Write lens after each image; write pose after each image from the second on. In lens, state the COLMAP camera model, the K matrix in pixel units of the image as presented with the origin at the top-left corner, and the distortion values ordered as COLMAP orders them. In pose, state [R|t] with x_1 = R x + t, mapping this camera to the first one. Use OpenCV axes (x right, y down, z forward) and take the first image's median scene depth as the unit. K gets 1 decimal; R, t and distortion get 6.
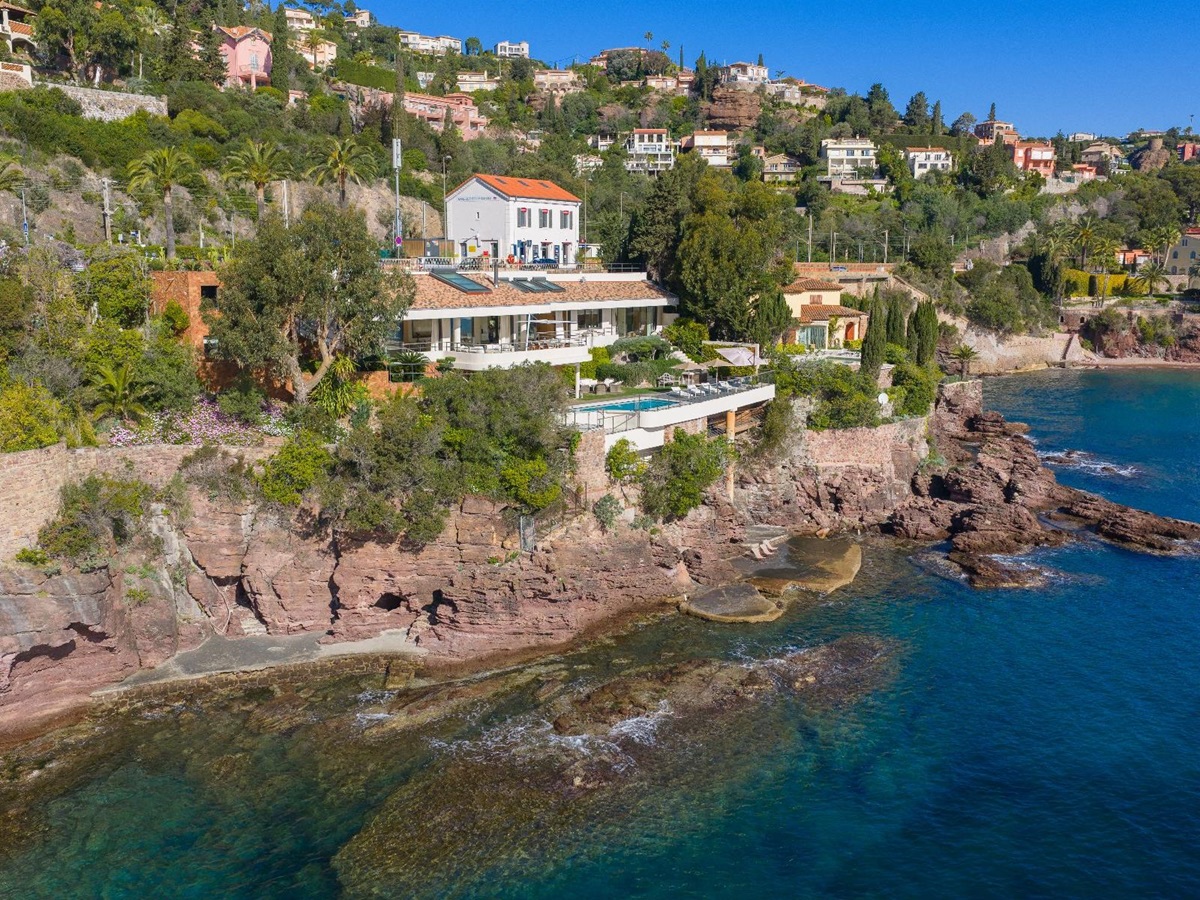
lens RADIAL K [[846.0, 0, 600.0], [0, 846.0, 450.0], [0, 0, 1]] dist [0.007160, 0.001817]
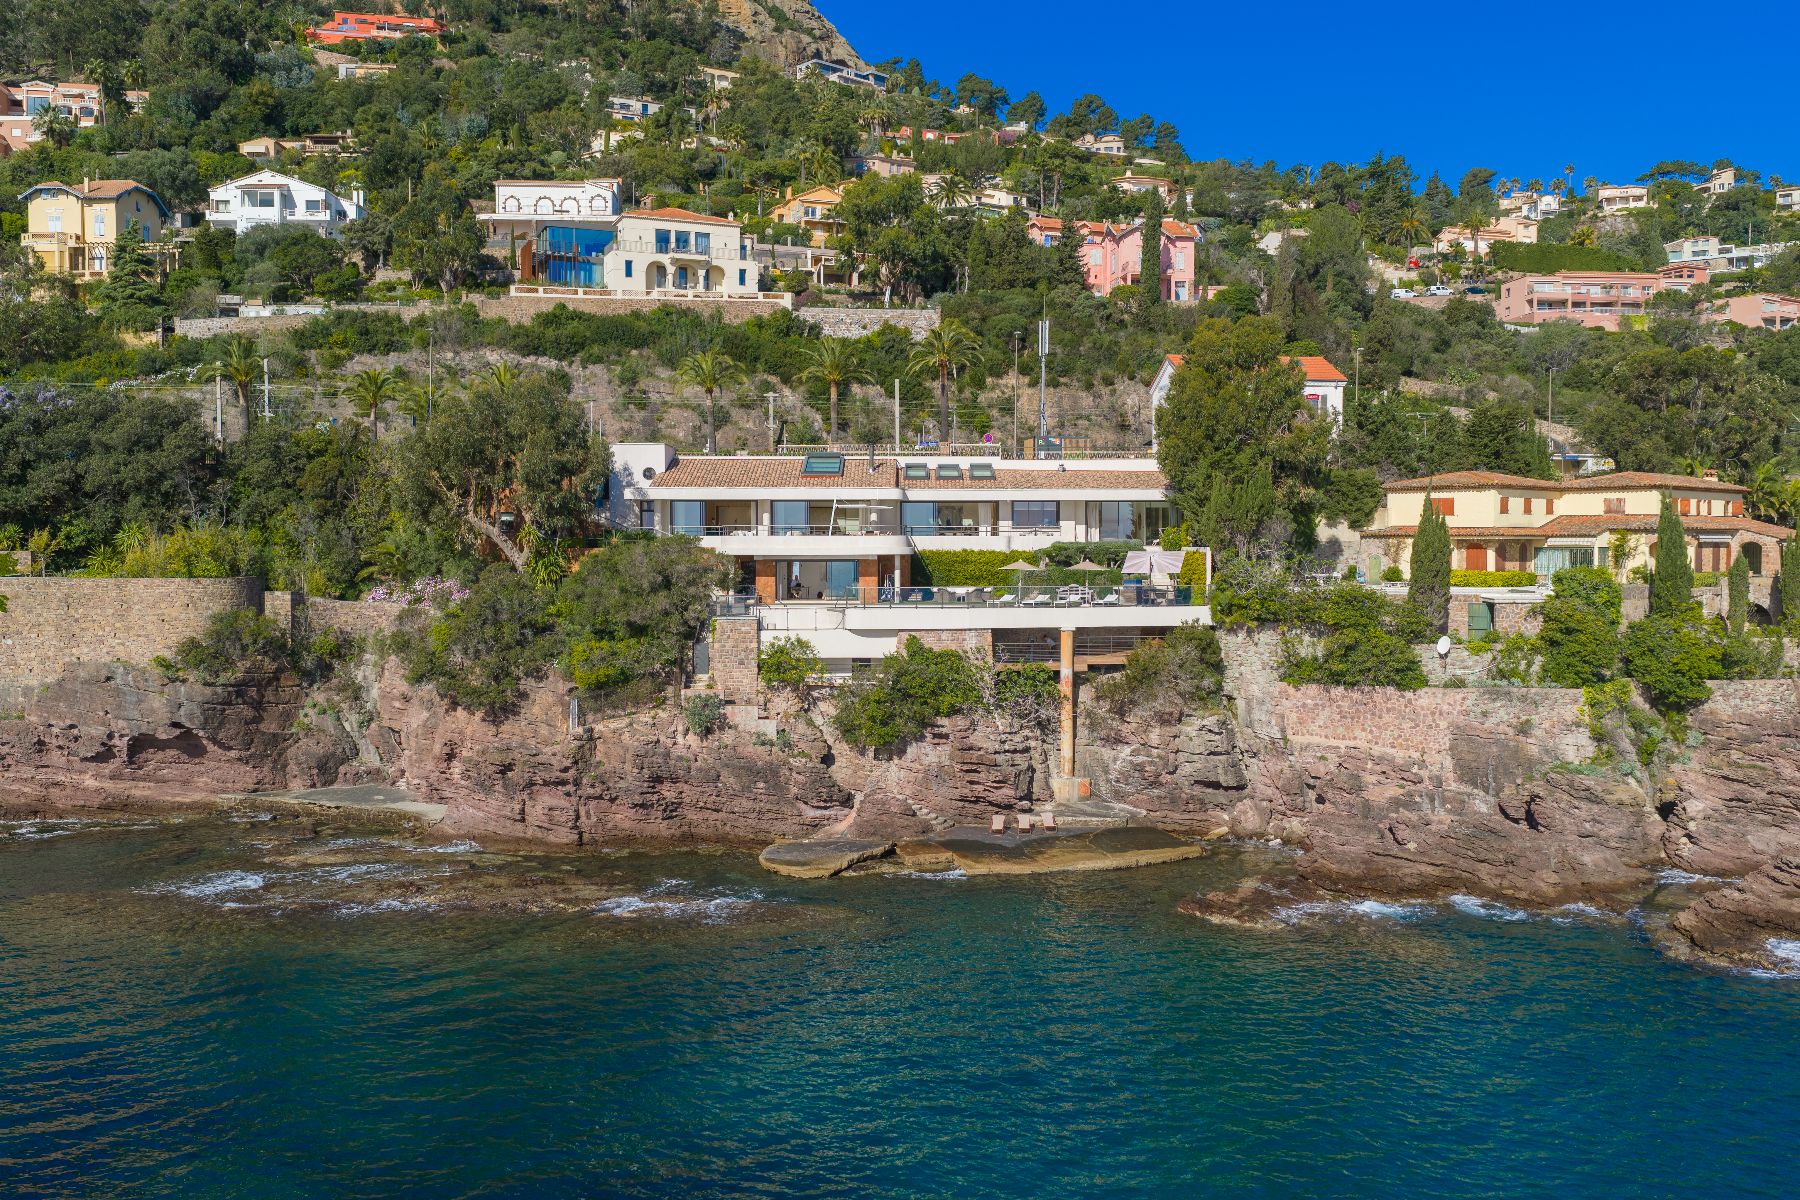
lens RADIAL K [[1114.8, 0, 900.0], [0, 1114.8, 600.0], [0, 0, 1]] dist [0.005759, 0.000664]
pose [[0.799270, 0.041934, -0.599507, 0.519730], [-0.117763, 0.989151, -0.087814, 0.023308], [0.589321, 0.140787, 0.795537, 0.147159]]
